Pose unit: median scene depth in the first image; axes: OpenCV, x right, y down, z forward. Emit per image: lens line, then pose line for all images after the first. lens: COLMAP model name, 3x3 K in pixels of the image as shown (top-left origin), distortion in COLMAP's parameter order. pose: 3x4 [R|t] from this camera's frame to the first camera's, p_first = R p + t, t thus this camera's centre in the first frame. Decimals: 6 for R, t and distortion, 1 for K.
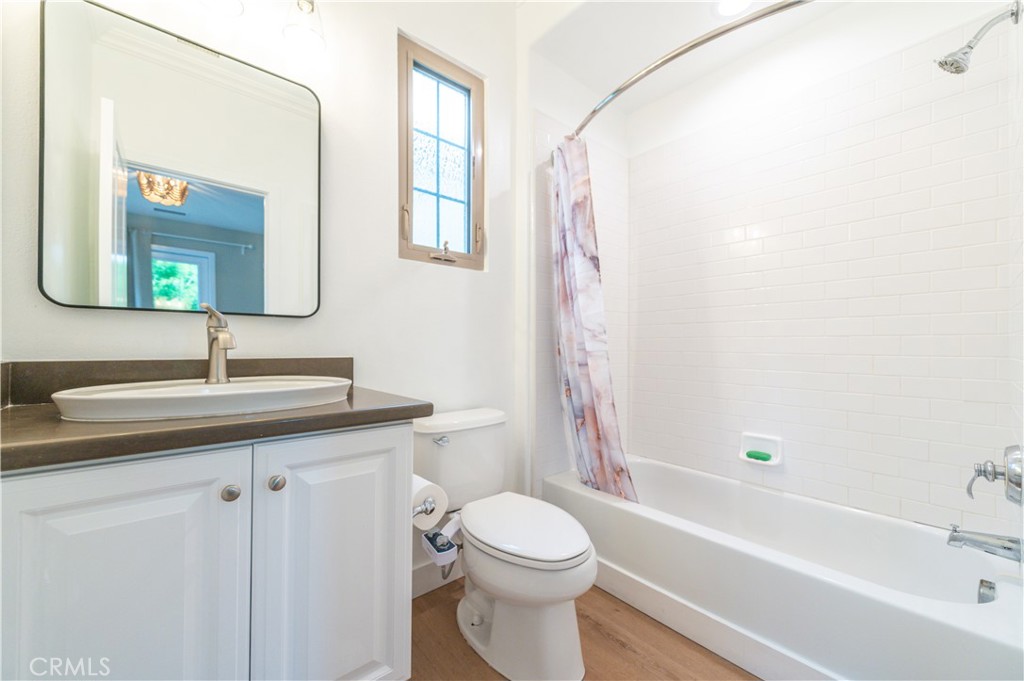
lens RADIAL K [[402.9, 0, 507.9], [0, 402.9, 343.6], [0, 0, 1]] dist [0.006220, -0.000649]
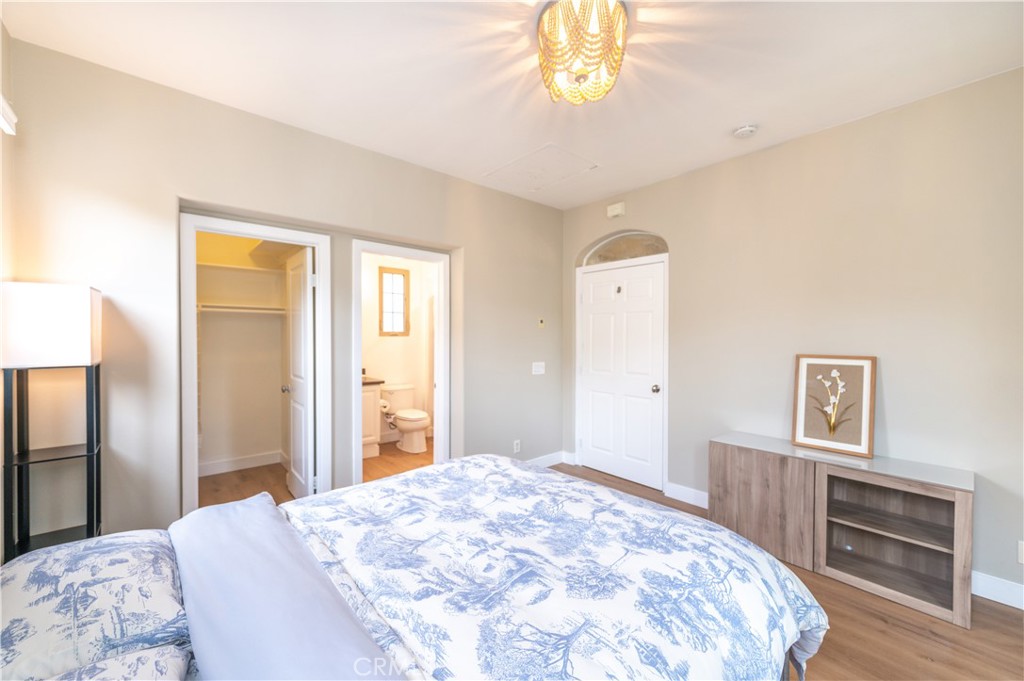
lens RADIAL K [[402.9, 0, 515.9], [0, 402.9, 339.3], [0, 0, 1]] dist [0.006220, -0.000649]
pose [[0.999914, -0.009779, 0.008781, 0.767405], [0.009691, 0.999902, 0.010061, -0.208748], [-0.008879, -0.009975, 0.999911, -2.151931]]
